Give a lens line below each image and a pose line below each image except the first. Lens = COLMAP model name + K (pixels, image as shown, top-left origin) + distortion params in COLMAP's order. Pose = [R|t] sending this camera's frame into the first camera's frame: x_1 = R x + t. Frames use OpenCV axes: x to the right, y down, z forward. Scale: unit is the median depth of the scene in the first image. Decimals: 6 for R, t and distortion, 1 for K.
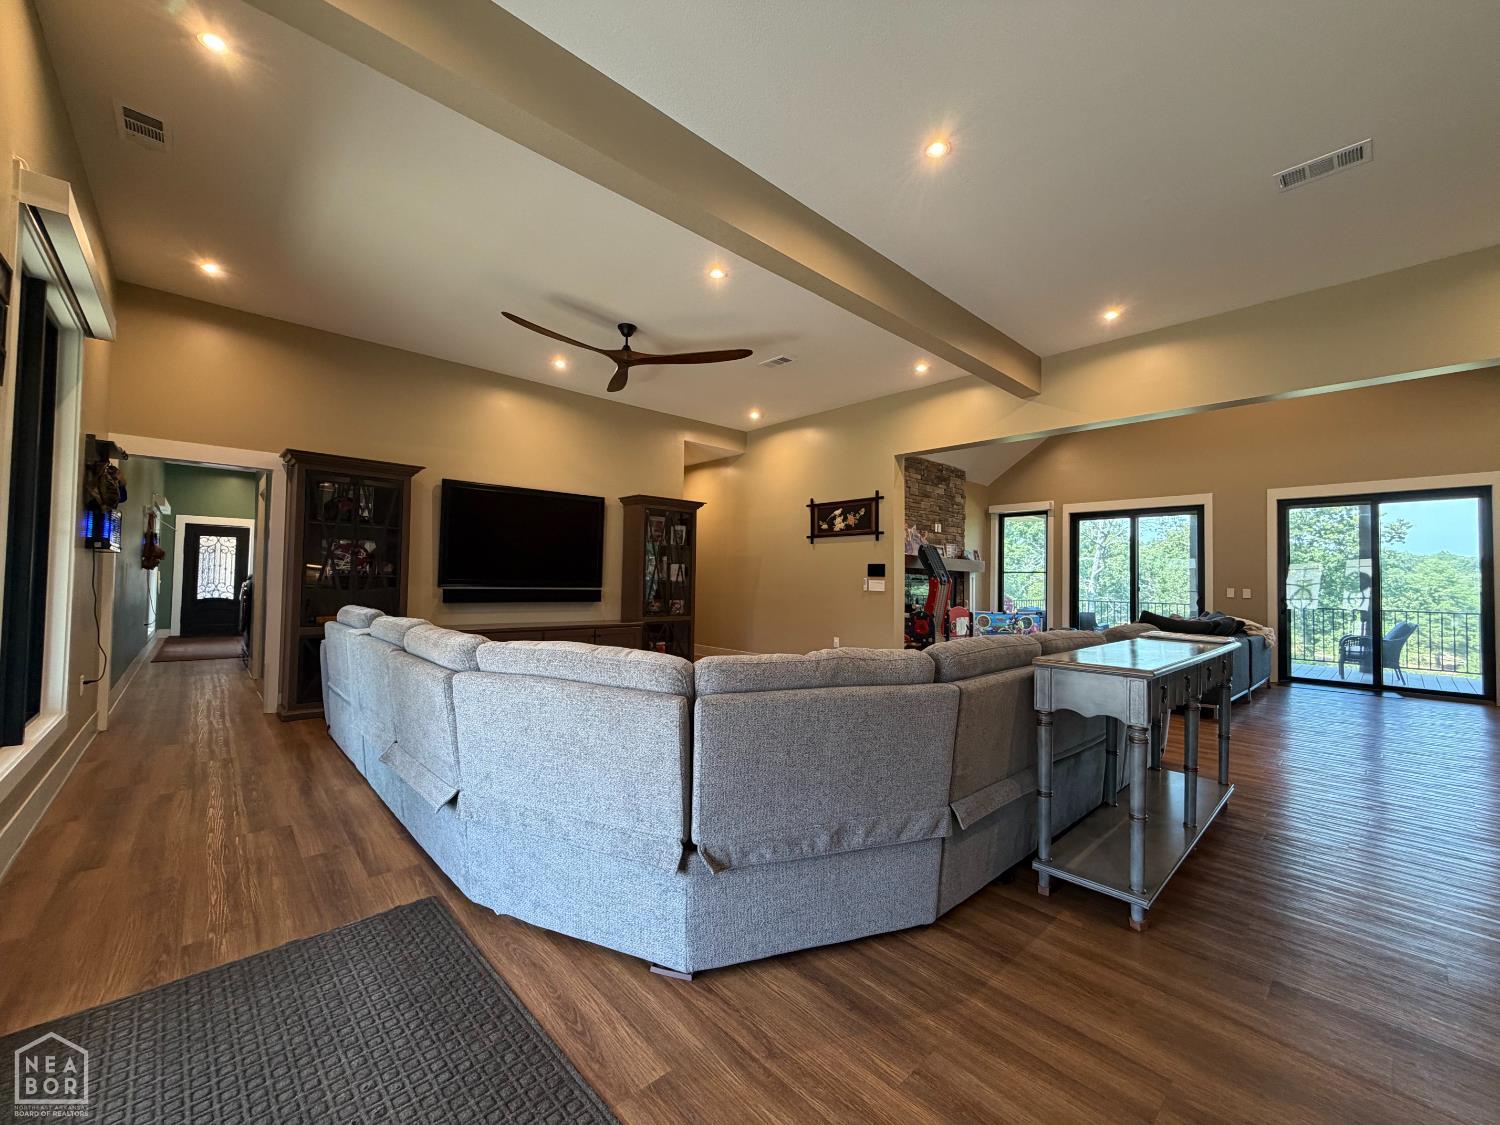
lens RADIAL K [[602.2, 0, 750.3], [0, 602.2, 564.3], [0, 0, 1]] dist [0.000320, 0.000029]
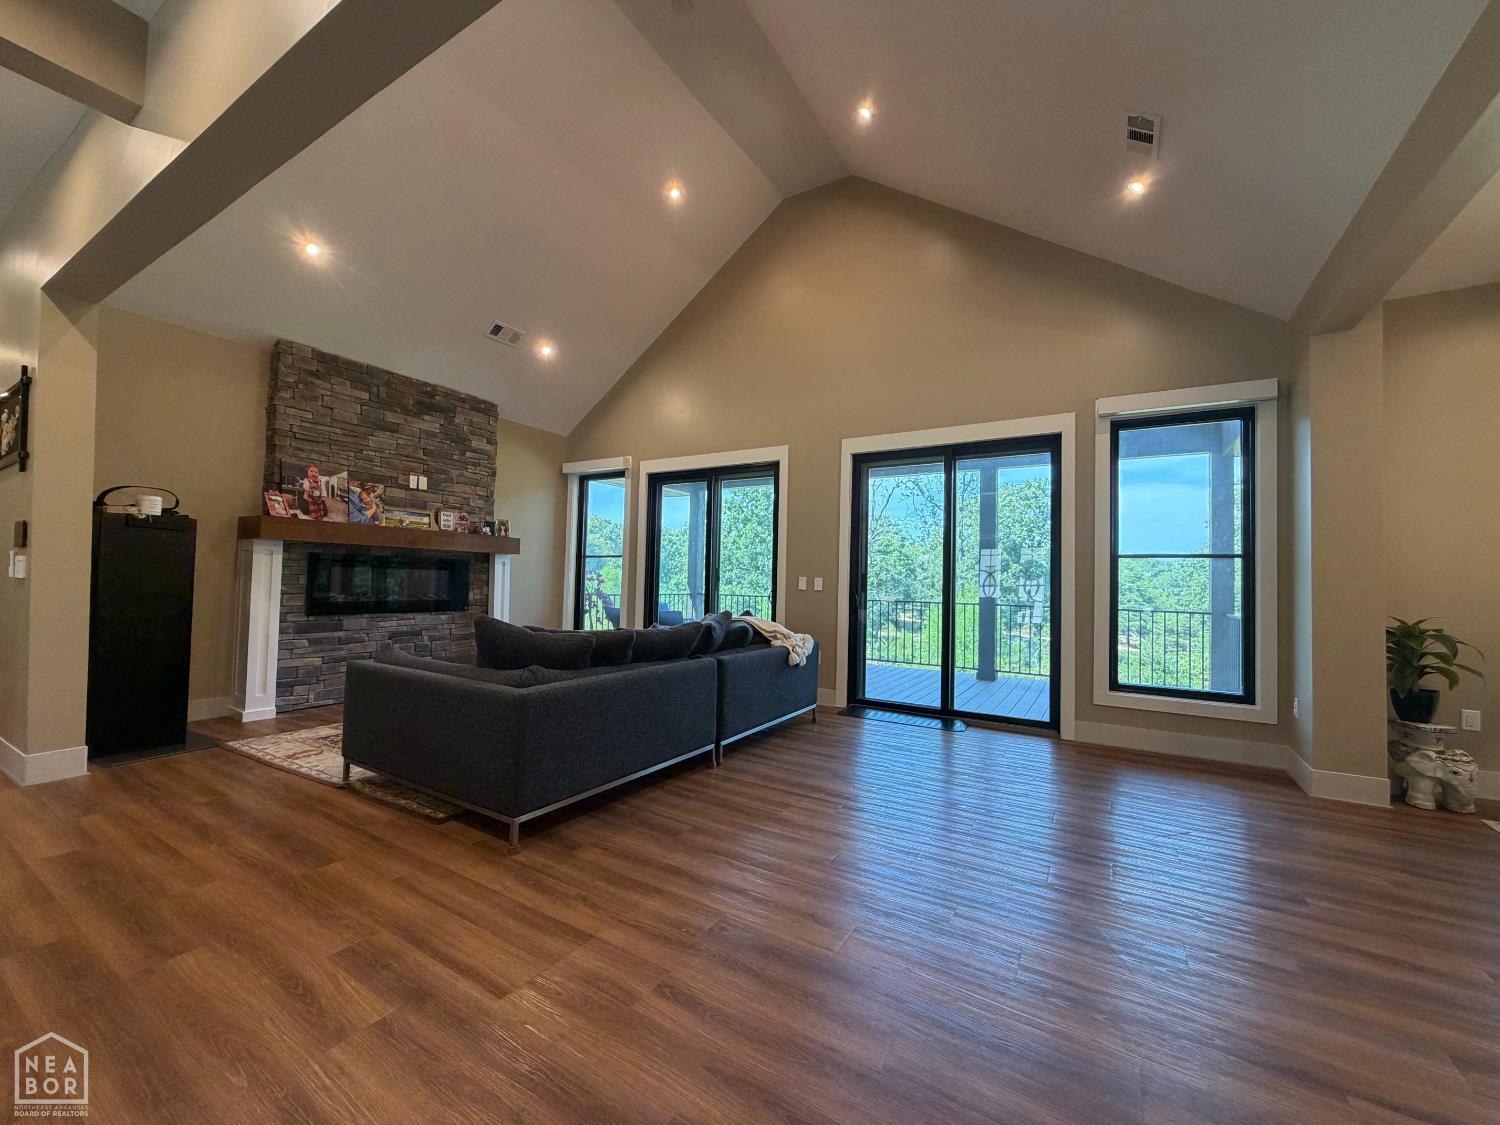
lens RADIAL K [[602.2, 0, 749.7], [0, 602.2, 561.1], [0, 0, 1]] dist [0.000320, 0.000029]
pose [[0.960458, 0.011465, 0.278188, 0.487827], [-0.011723, 0.999931, -0.000734, 0.020080], [-0.278177, -0.002556, 0.960526, 0.297864]]
